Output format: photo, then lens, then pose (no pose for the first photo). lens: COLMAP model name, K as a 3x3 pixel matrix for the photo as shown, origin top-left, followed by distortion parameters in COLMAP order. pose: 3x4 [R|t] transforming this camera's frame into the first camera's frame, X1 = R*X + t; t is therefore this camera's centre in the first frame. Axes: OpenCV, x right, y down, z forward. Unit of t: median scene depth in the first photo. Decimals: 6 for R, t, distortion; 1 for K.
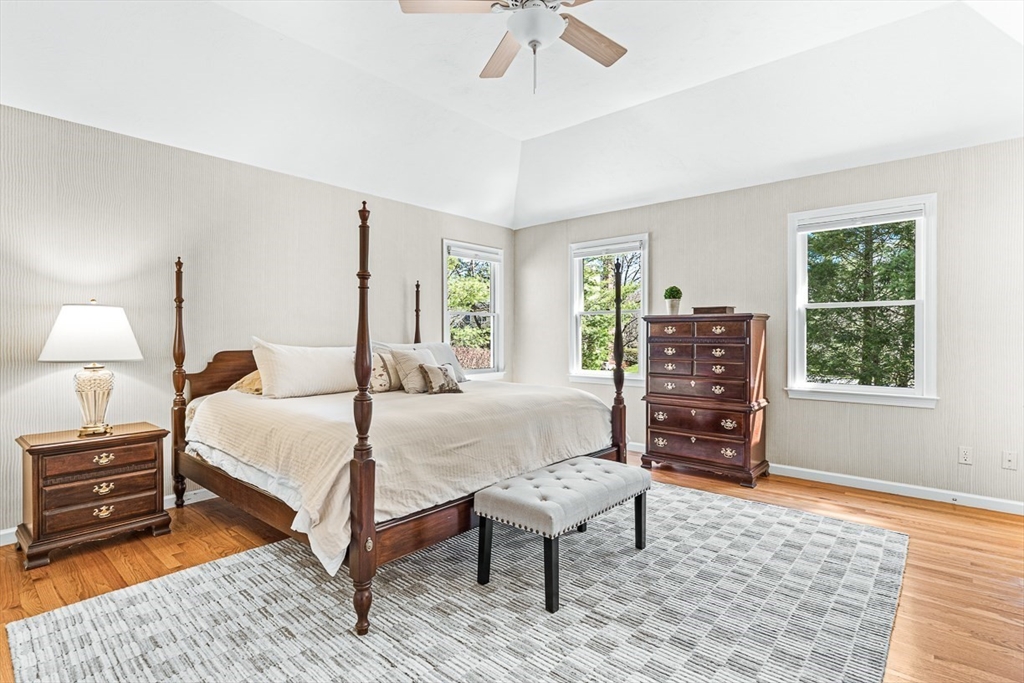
lens RADIAL K [[491.5, 0, 512.0], [0, 491.5, 342.4], [0, 0, 1]] dist [-0.015117, 0.001087]
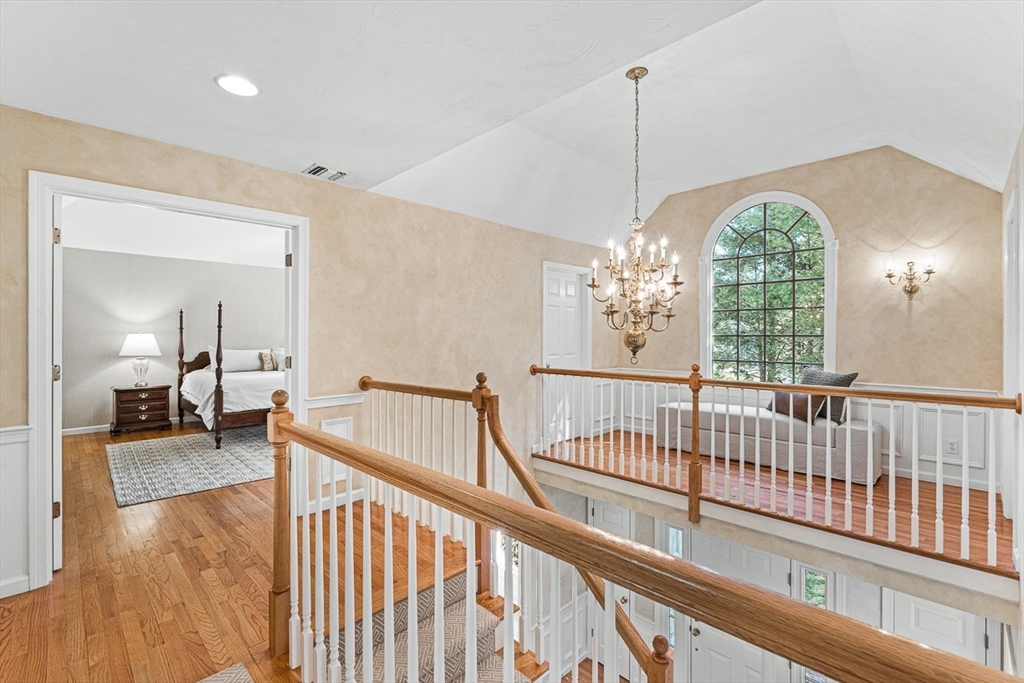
lens RADIAL K [[456.7, 0, 512.0], [0, 456.7, 337.7], [0, 0, 1]] dist [-0.003160, 0.001385]
pose [[0.995785, -0.001470, -0.091705, 1.188368], [0.000885, 0.999979, -0.006413, -0.036963], [0.091712, 0.006304, 0.995766, -1.091872]]
